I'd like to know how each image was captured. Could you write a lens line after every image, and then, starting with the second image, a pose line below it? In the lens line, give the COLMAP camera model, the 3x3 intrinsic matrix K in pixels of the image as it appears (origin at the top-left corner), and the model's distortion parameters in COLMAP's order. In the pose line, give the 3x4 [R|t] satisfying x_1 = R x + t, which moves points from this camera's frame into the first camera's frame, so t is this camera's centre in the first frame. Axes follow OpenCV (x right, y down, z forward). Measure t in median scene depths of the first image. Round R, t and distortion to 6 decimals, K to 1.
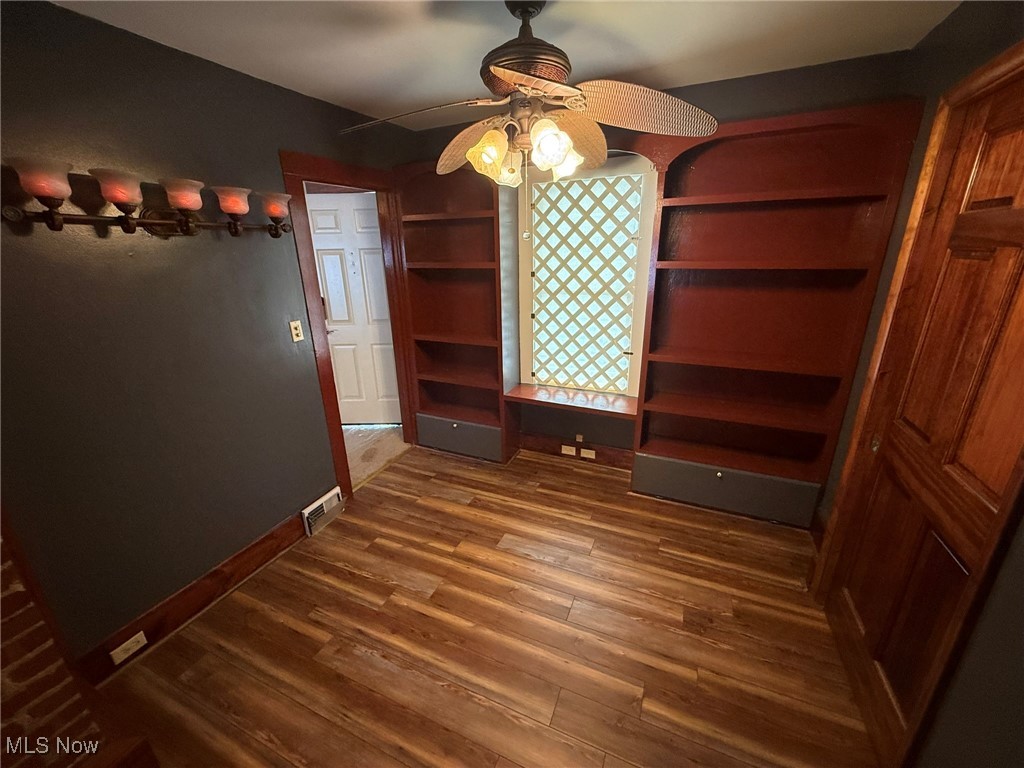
lens RADIAL K [[407.5, 0, 509.9], [0, 407.5, 384.1], [0, 0, 1]] dist [-0.002084, 0.000649]
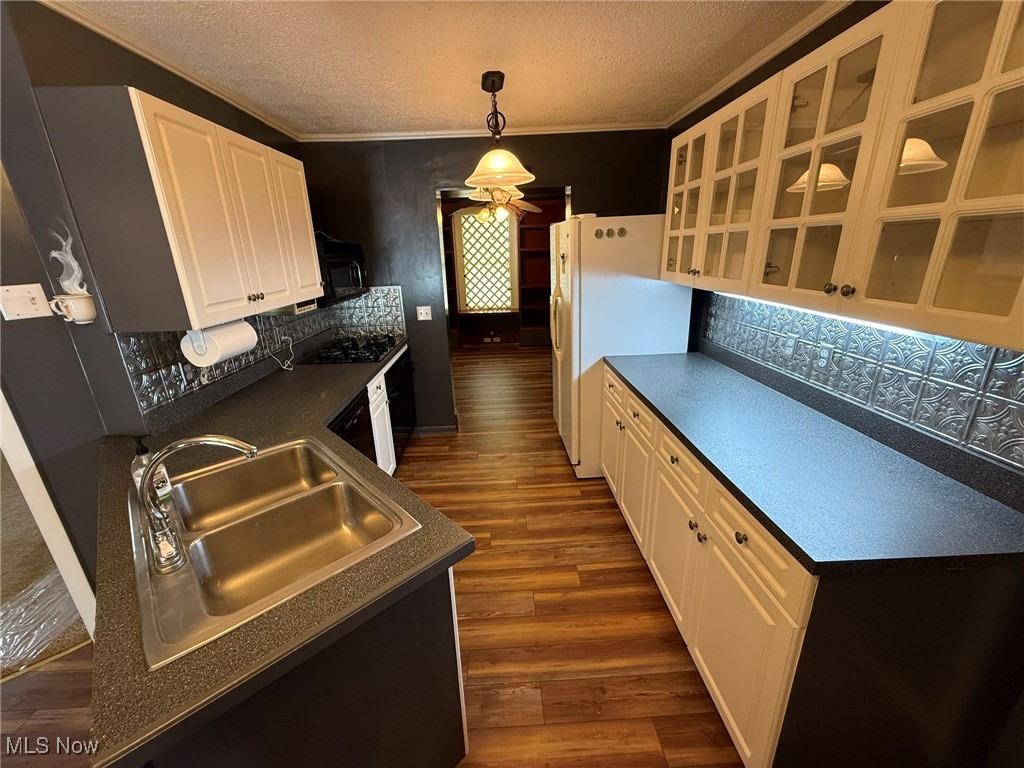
lens RADIAL K [[407.5, 0, 509.9], [0, 407.5, 384.1], [0, 0, 1]] dist [-0.002084, 0.000649]
pose [[0.897371, -0.148763, 0.415446, -0.808597], [0.150407, 0.988200, 0.028974, 0.421030], [-0.414854, 0.036486, 0.909156, -1.170100]]
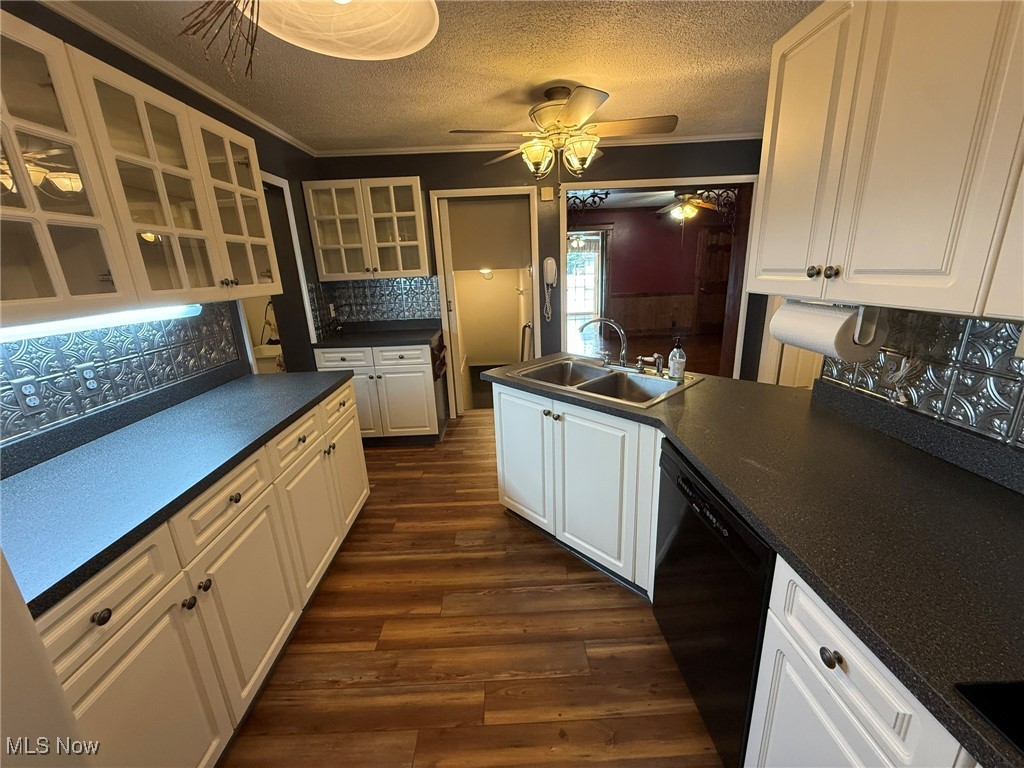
lens RADIAL K [[407.5, 0, 509.9], [0, 407.5, 384.1], [0, 0, 1]] dist [-0.002084, 0.000649]
pose [[-0.901277, 0.171263, -0.397957, -0.417836], [-0.078604, 0.838666, 0.538944, 0.129360], [0.426054, 0.517019, -0.742408, -0.142329]]
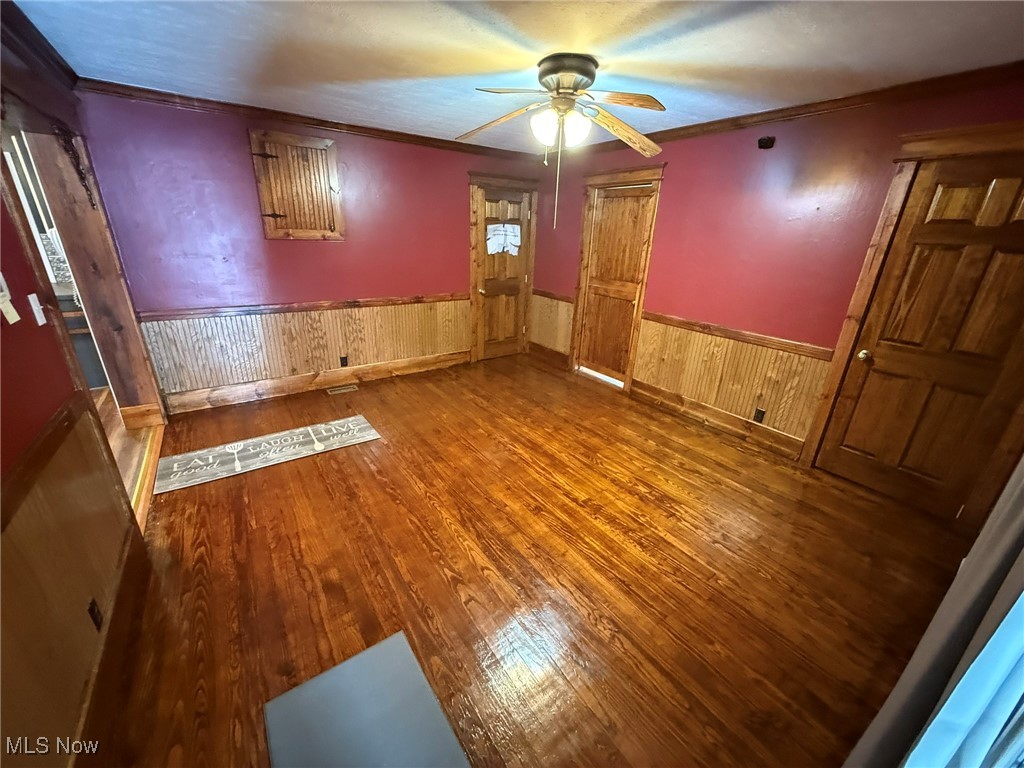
lens RADIAL K [[407.5, 0, 509.9], [0, 407.5, 384.1], [0, 0, 1]] dist [-0.002084, 0.000649]
pose [[-0.855724, -0.194870, 0.479335, -2.770394], [0.144424, 0.799604, 0.582902, 0.385978], [-0.496869, 0.568031, -0.656096, -0.982454]]
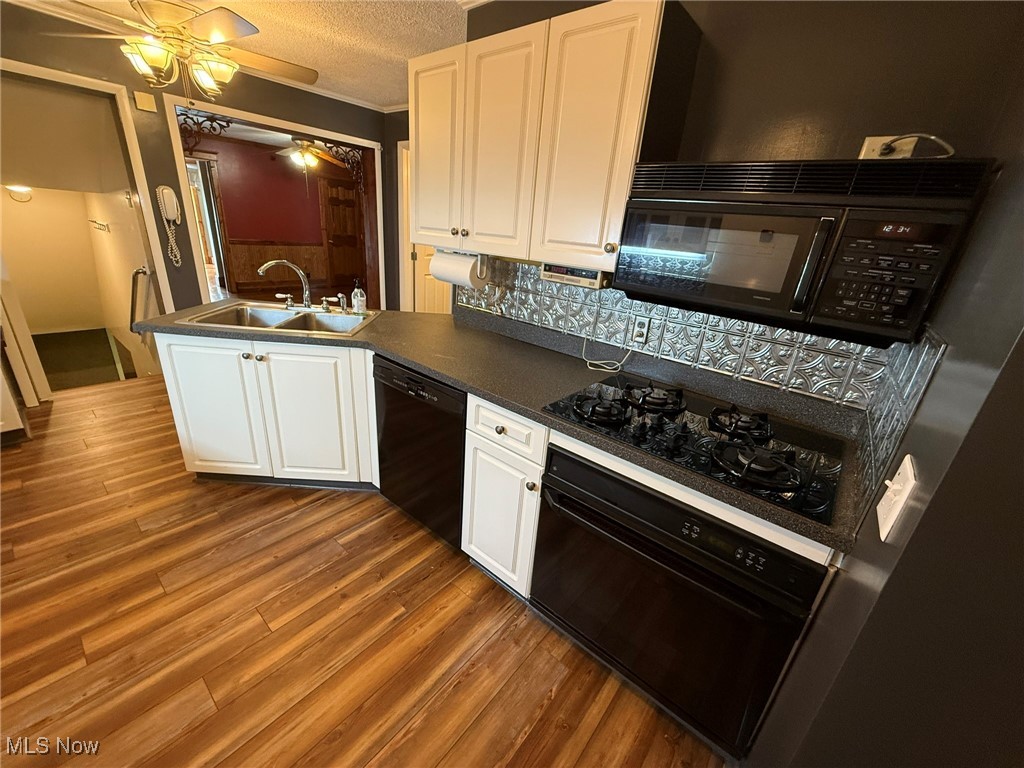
lens RADIAL K [[407.5, 0, 509.9], [0, 407.5, 384.1], [0, 0, 1]] dist [-0.002084, 0.000649]
pose [[-0.272948, 0.342297, -0.899073, -0.219003], [-0.368462, 0.826099, 0.426375, 0.121276], [0.888670, 0.447653, -0.099359, -0.119542]]
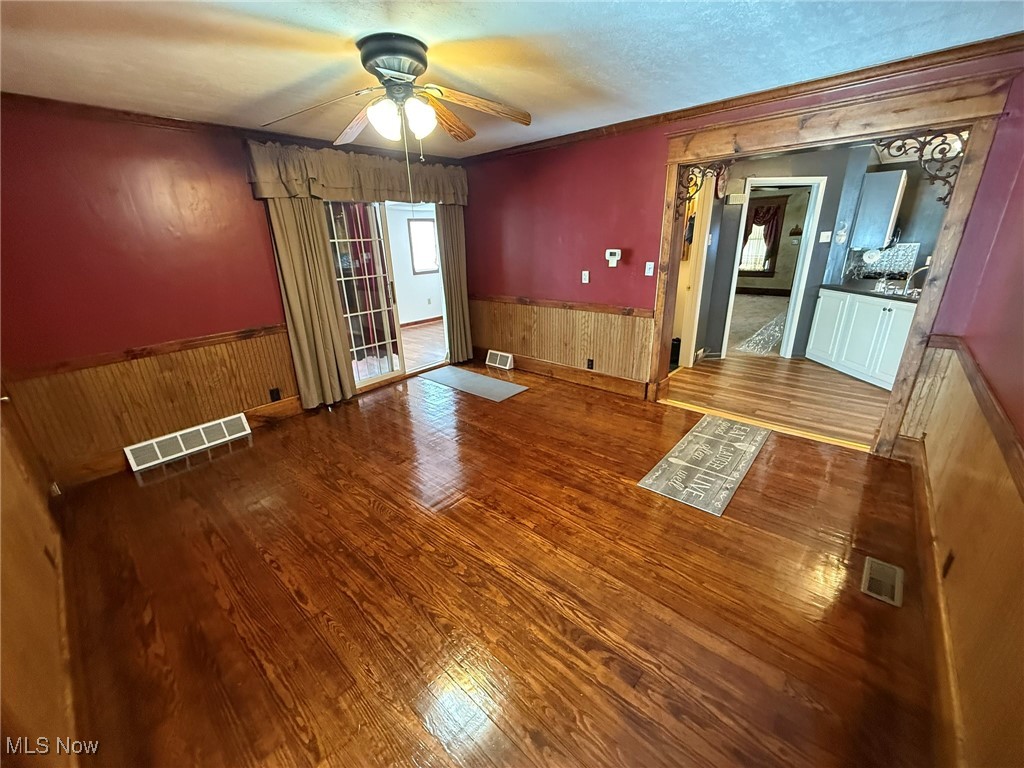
lens RADIAL K [[407.5, 0, 509.9], [0, 407.5, 384.1], [0, 0, 1]] dist [-0.002084, 0.000649]
pose [[0.951317, 0.087099, -0.295650, -1.881898], [-0.077425, 0.996014, 0.044298, 0.919814], [0.298330, -0.019251, 0.954269, -2.594825]]
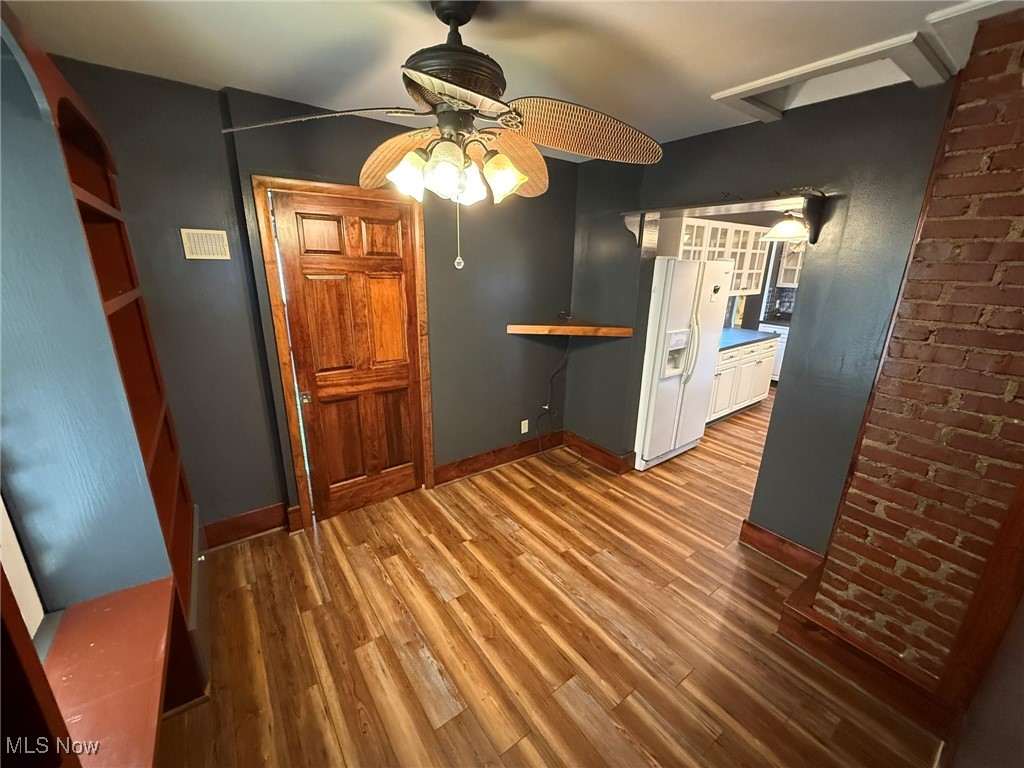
lens RADIAL K [[407.5, 0, 509.9], [0, 407.5, 384.1], [0, 0, 1]] dist [-0.002084, 0.000649]
pose [[-0.868867, -0.133776, 0.476628, -0.309968], [0.157697, 0.837846, 0.522633, -0.353332], [-0.469256, 0.529262, -0.706881, 1.029398]]
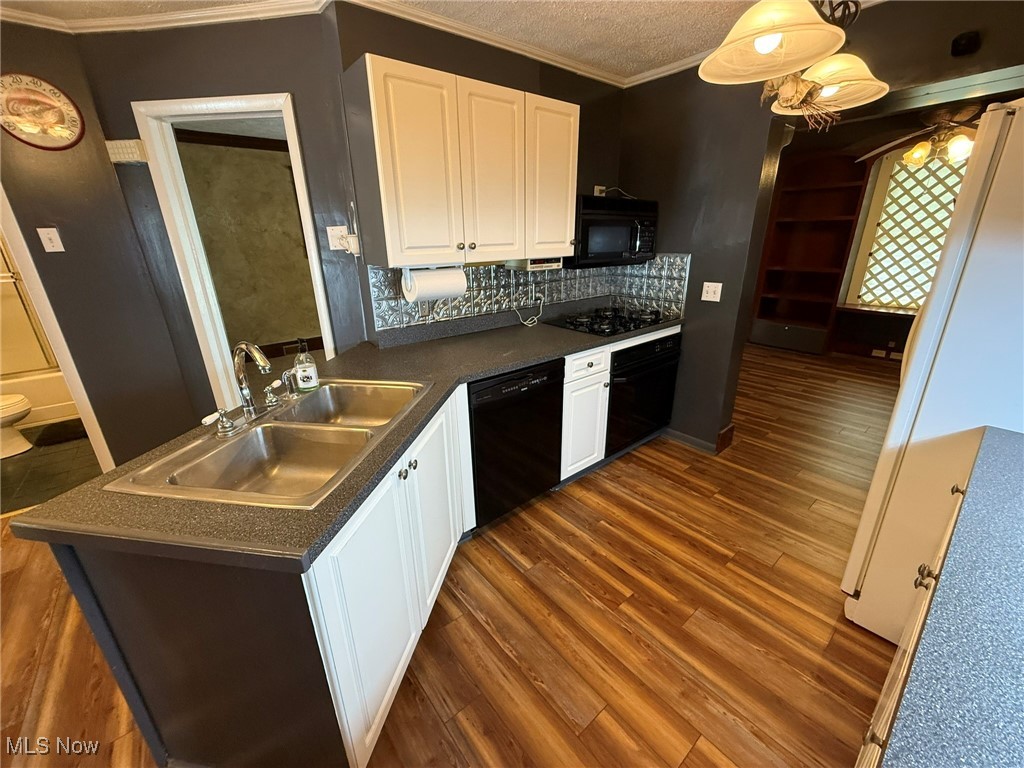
lens RADIAL K [[407.5, 0, 509.9], [0, 407.5, 384.1], [0, 0, 1]] dist [-0.002084, 0.000649]
pose [[0.893804, 0.154221, -0.421105, -0.472755], [-0.135197, 0.987986, 0.074869, 0.409346], [0.427592, -0.009986, 0.903917, -0.998260]]
